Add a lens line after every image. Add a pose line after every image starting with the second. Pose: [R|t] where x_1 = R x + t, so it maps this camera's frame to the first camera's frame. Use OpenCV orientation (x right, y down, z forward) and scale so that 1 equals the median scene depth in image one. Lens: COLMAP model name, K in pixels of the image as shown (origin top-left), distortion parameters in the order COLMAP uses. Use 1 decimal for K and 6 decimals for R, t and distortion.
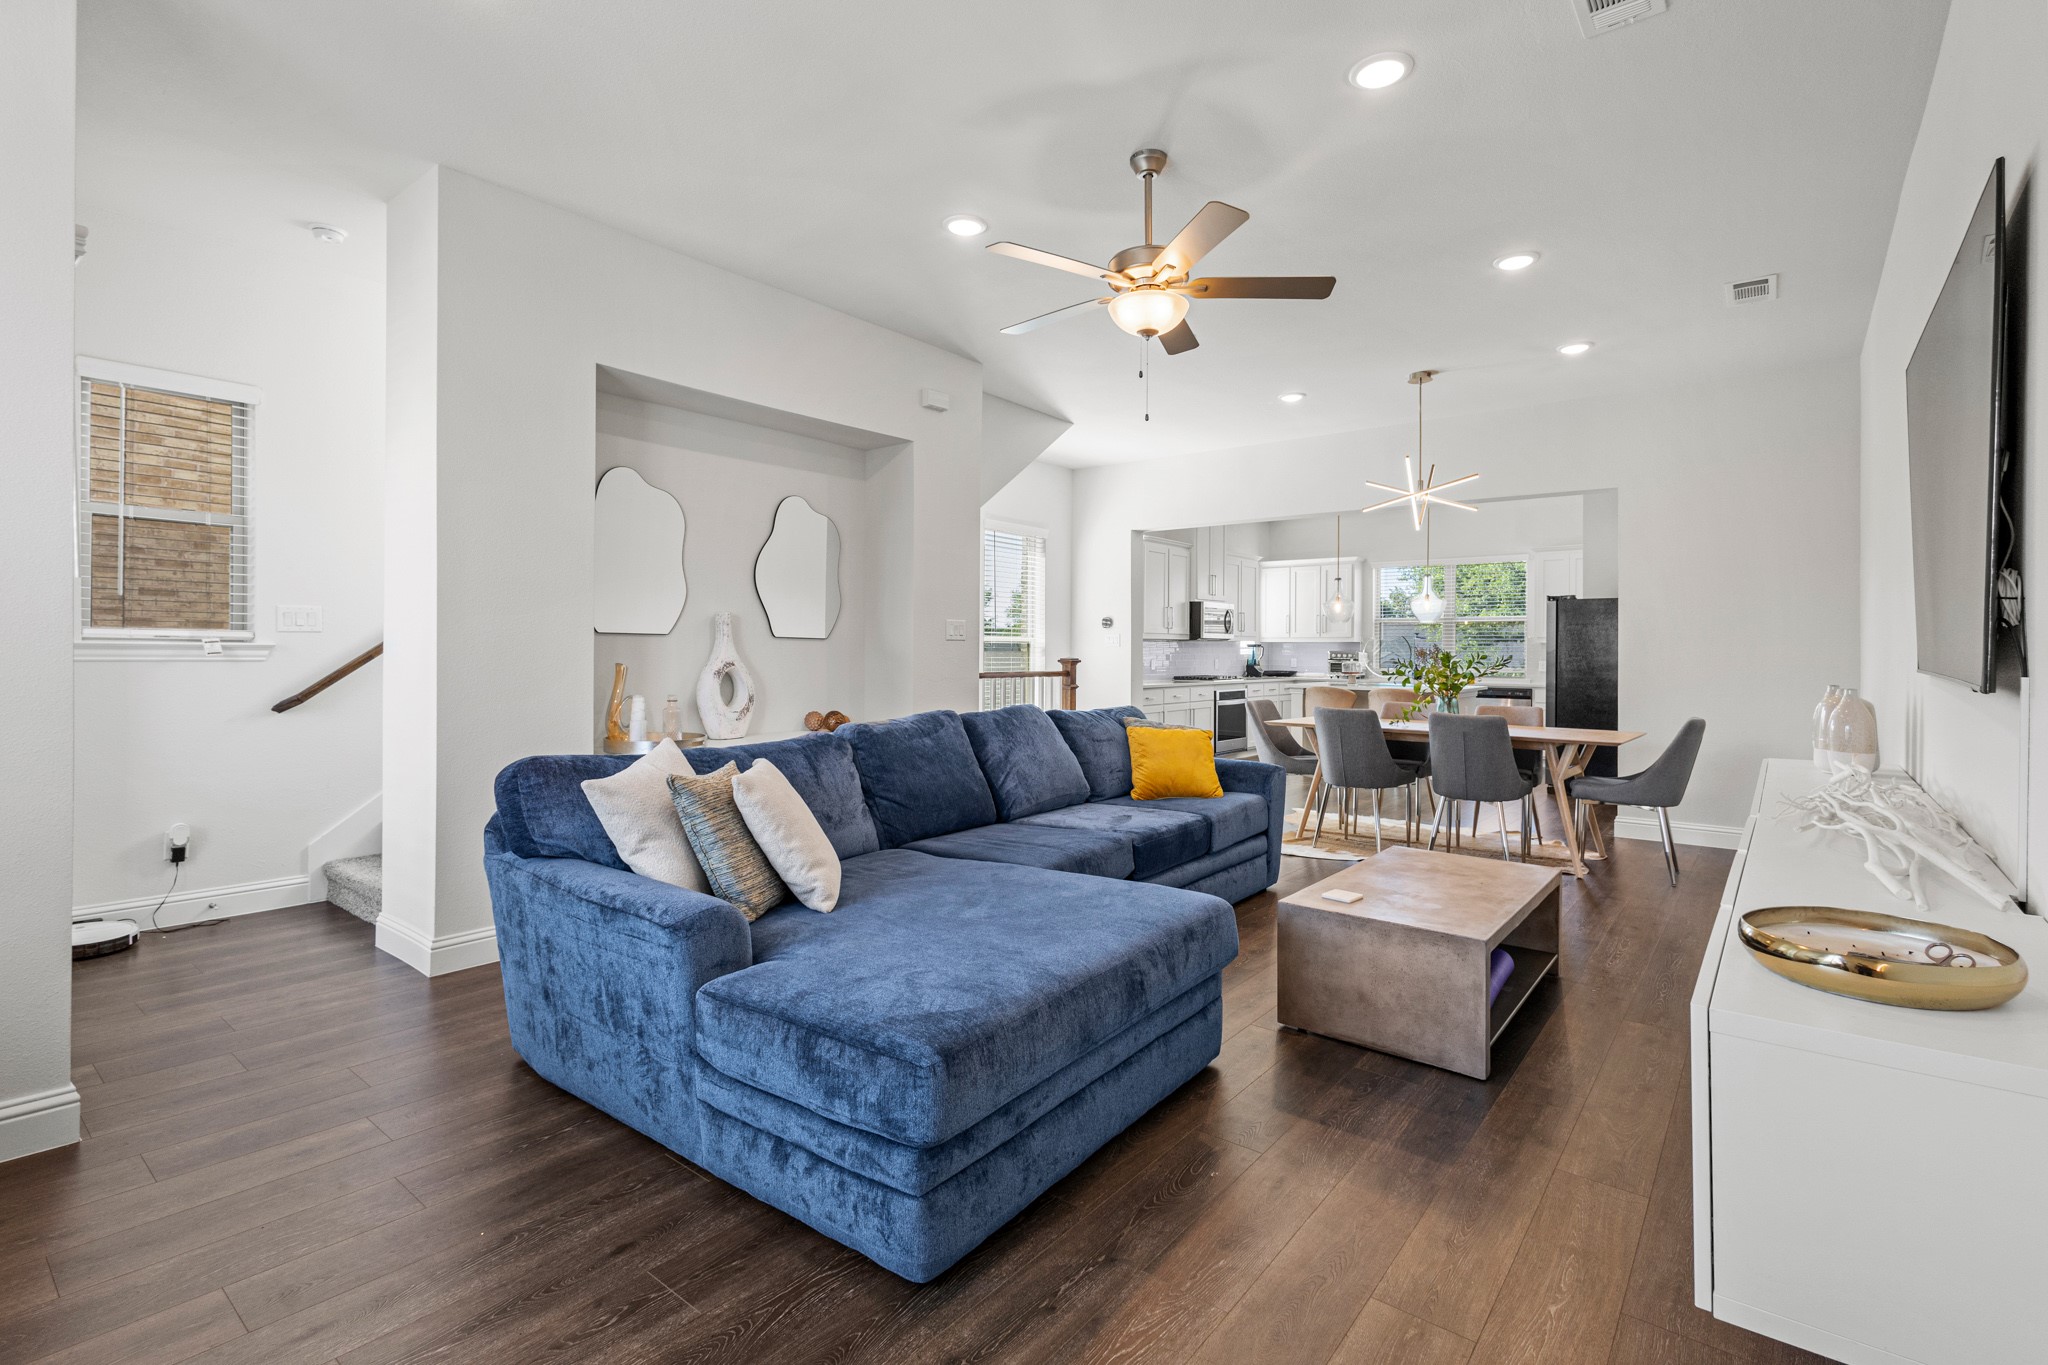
lens RADIAL K [[948.8, 0, 1026.4], [0, 948.8, 646.4], [0, 0, 1]] dist [0.006040, 0.000364]
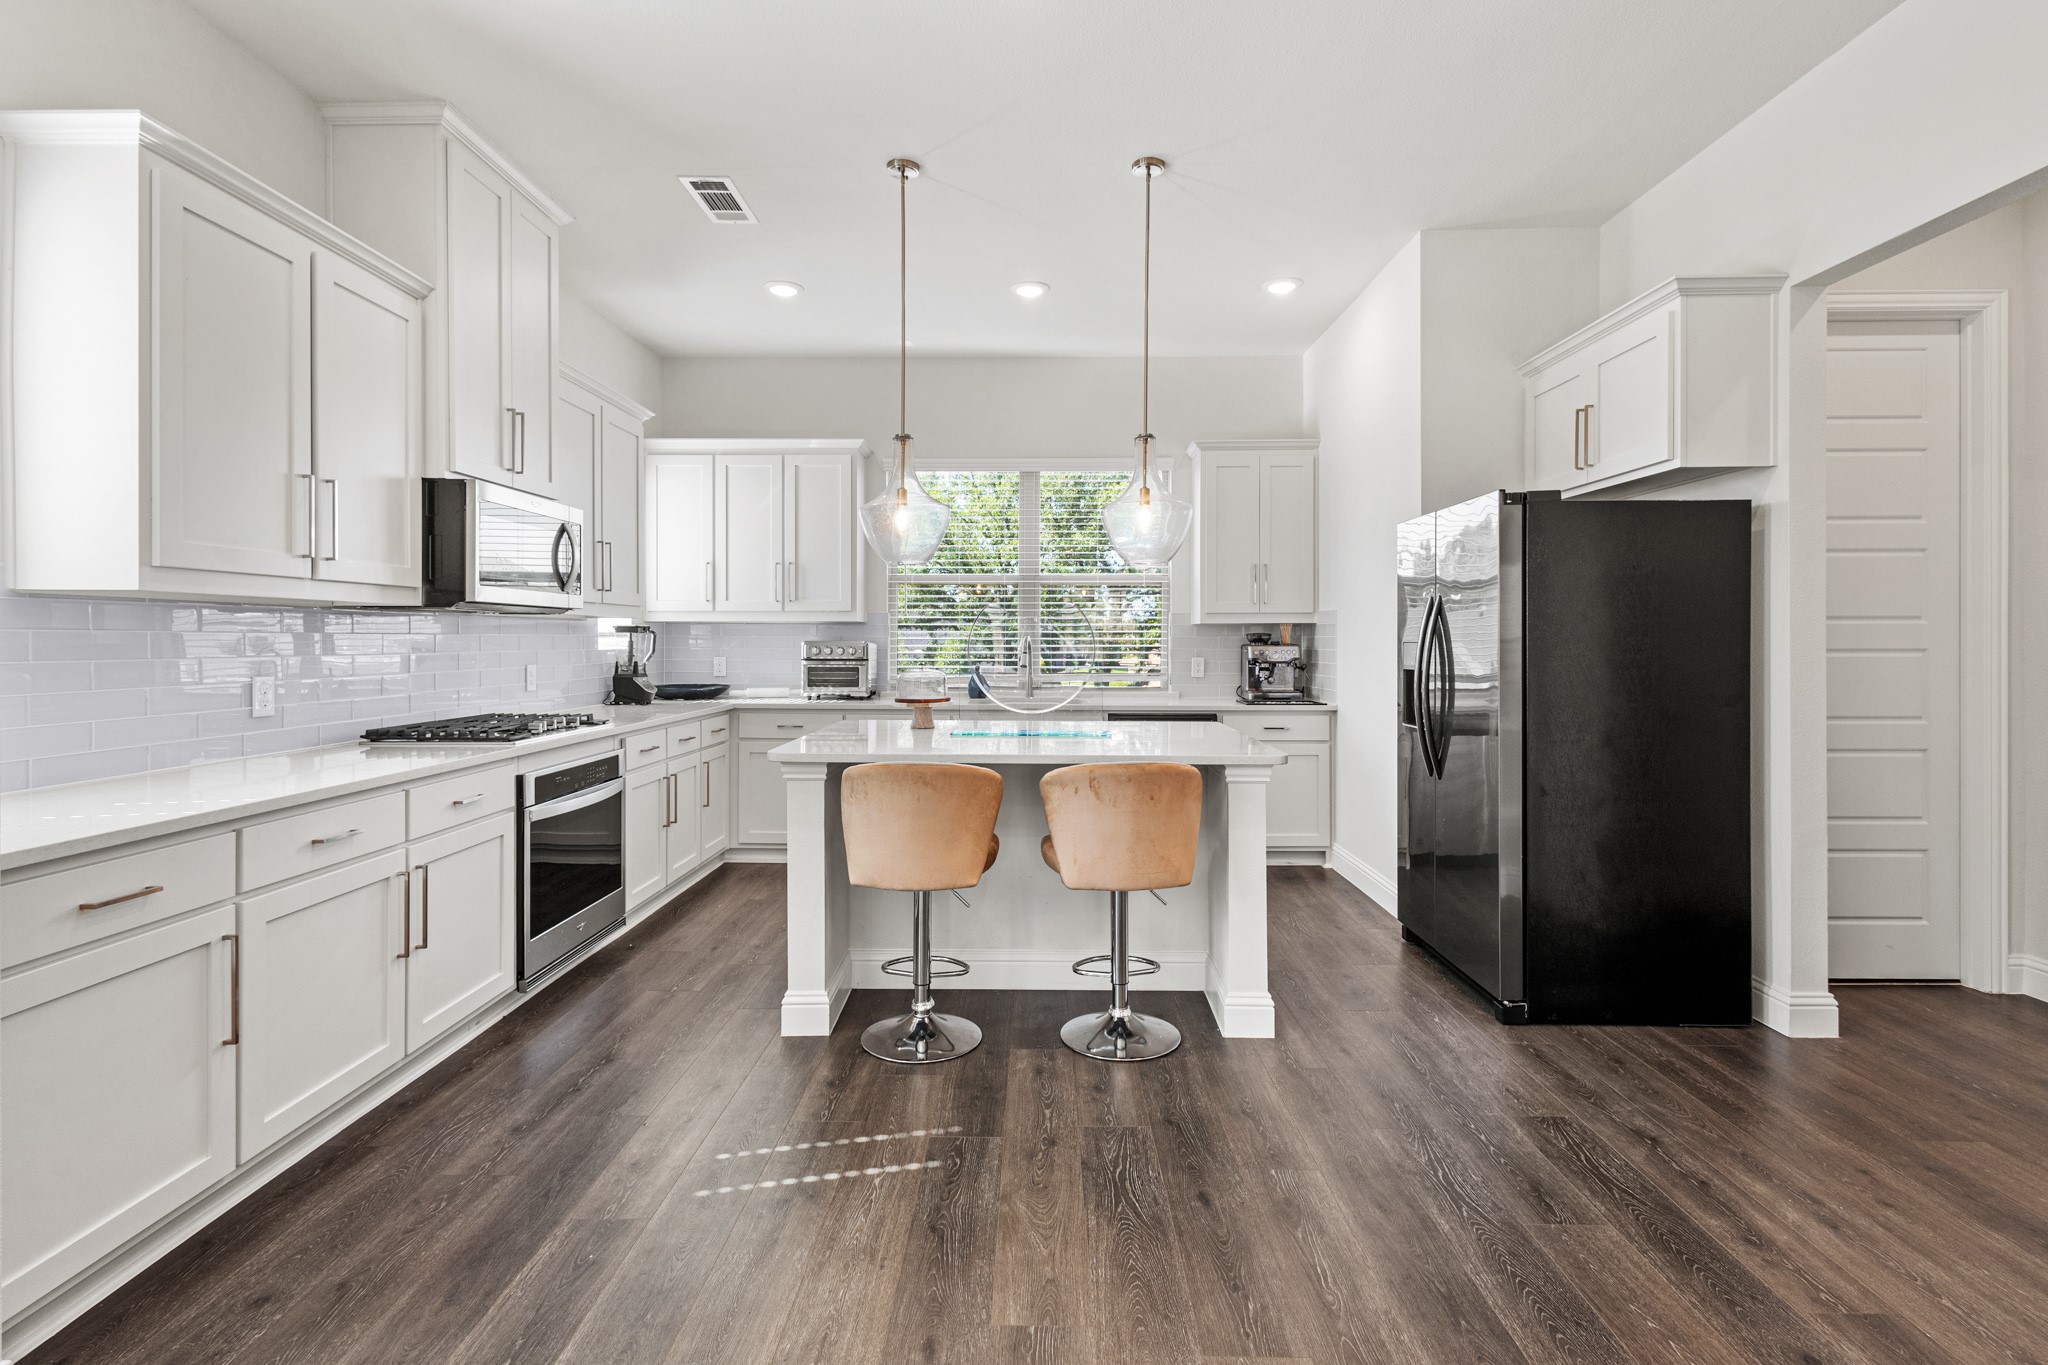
lens RADIAL K [[948.8, 0, 1026.4], [0, 948.8, 646.4], [0, 0, 1]] dist [0.006040, 0.000364]
pose [[0.788484, -0.009374, 0.614984, 0.263129], [0.001367, 0.999908, 0.013489, 0.003207], [-0.615054, -0.009795, 0.788424, 1.242404]]
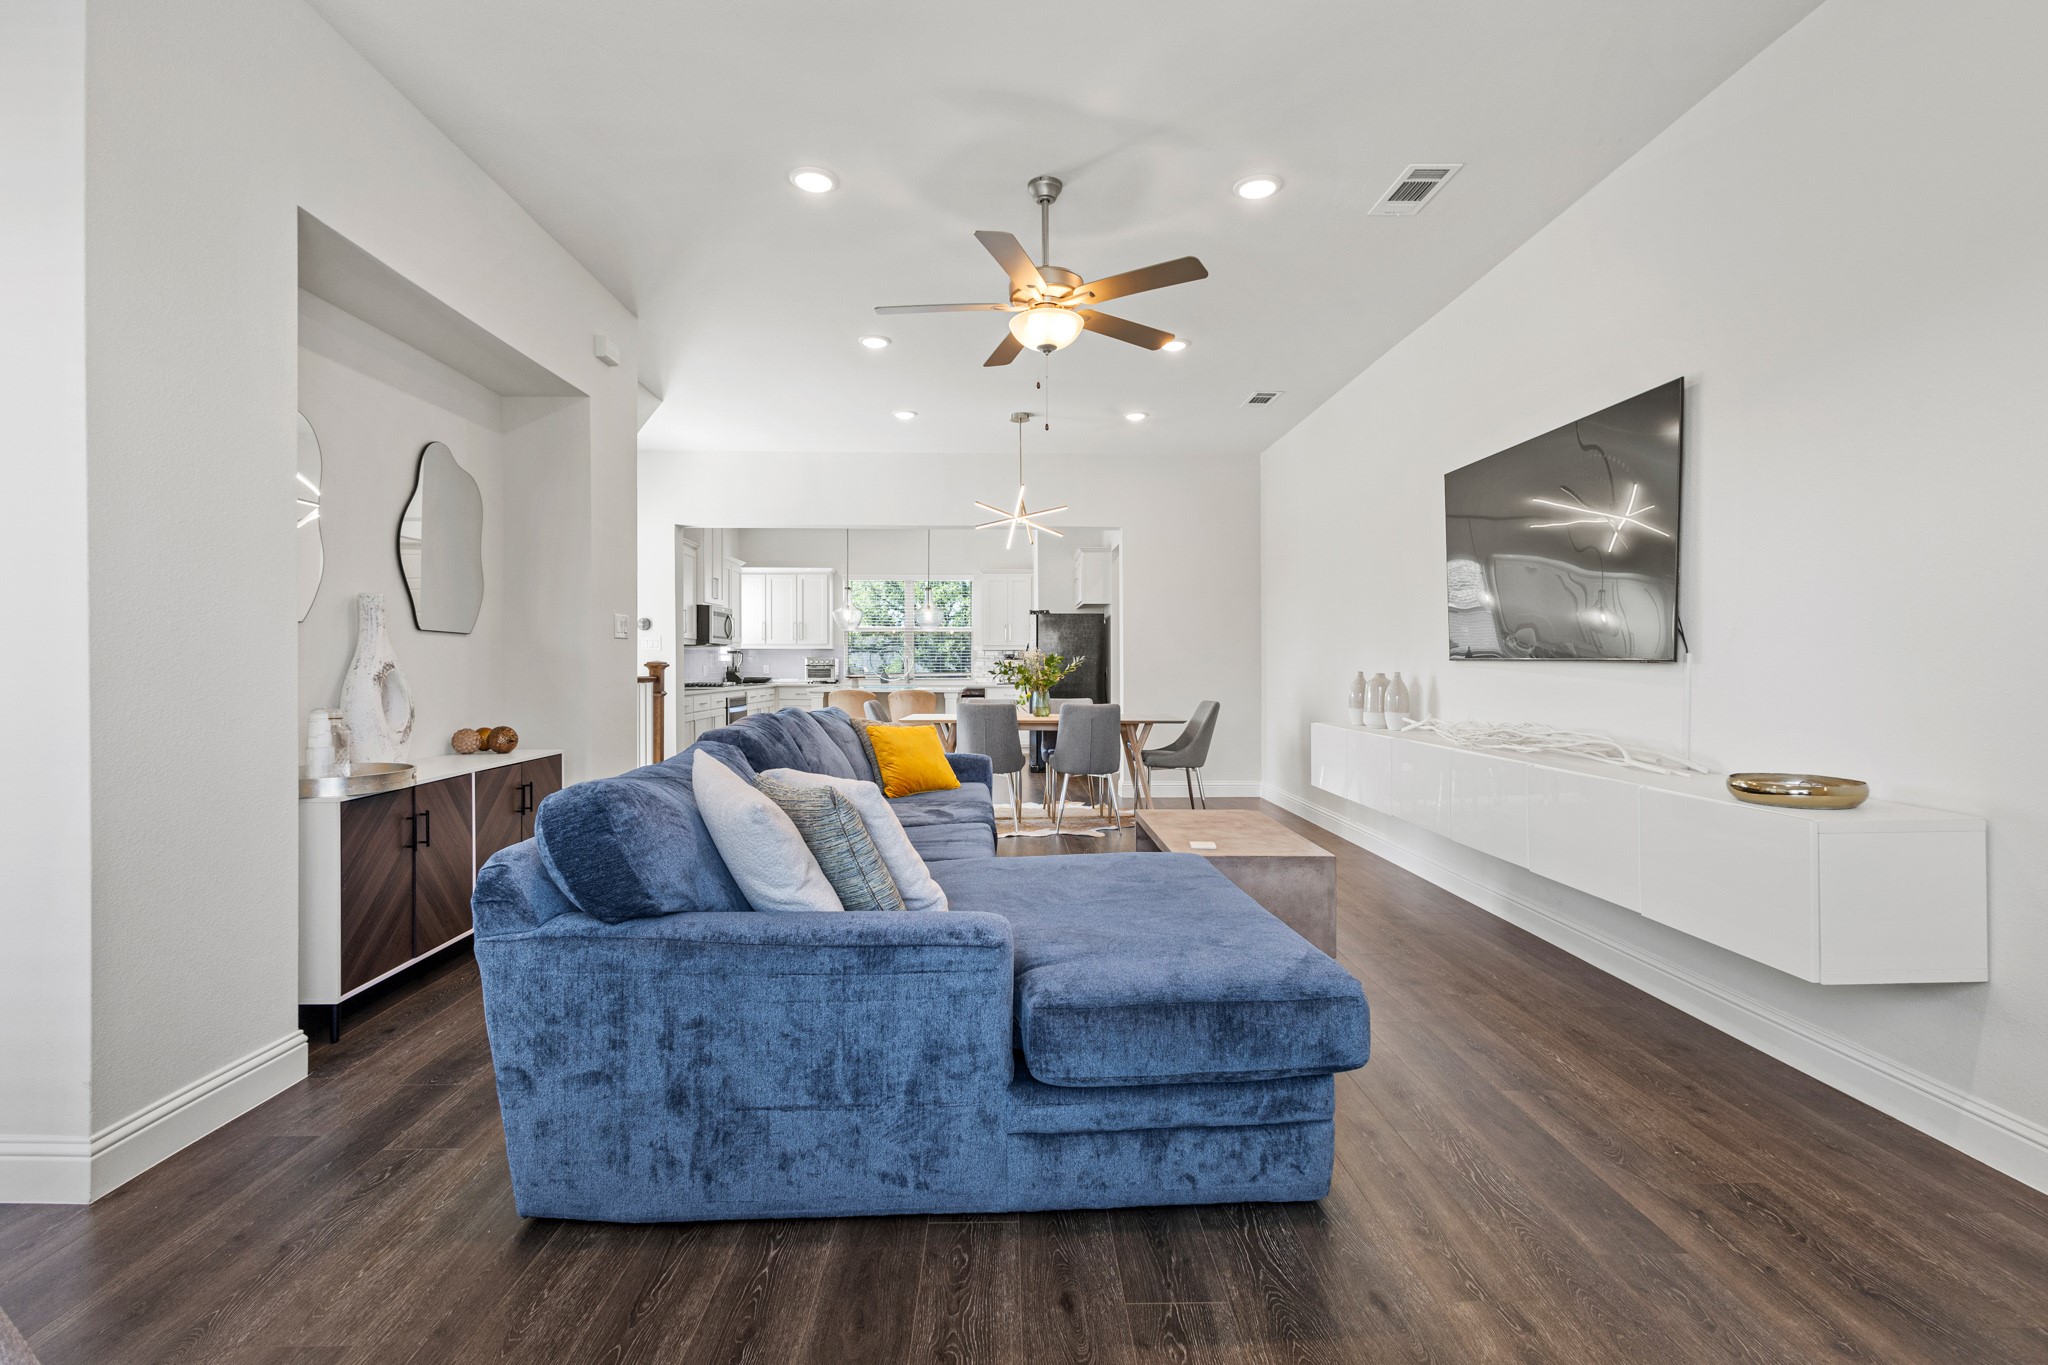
lens RADIAL K [[943.7, 0, 1025.2], [0, 943.7, 661.8], [0, 0, 1]] dist [0.003651, 0.000435]
pose [[0.762801, -0.003706, 0.646622, -0.360734], [0.000979, 0.999989, 0.004576, 0.011366], [-0.646632, -0.002858, 0.762797, 0.125821]]
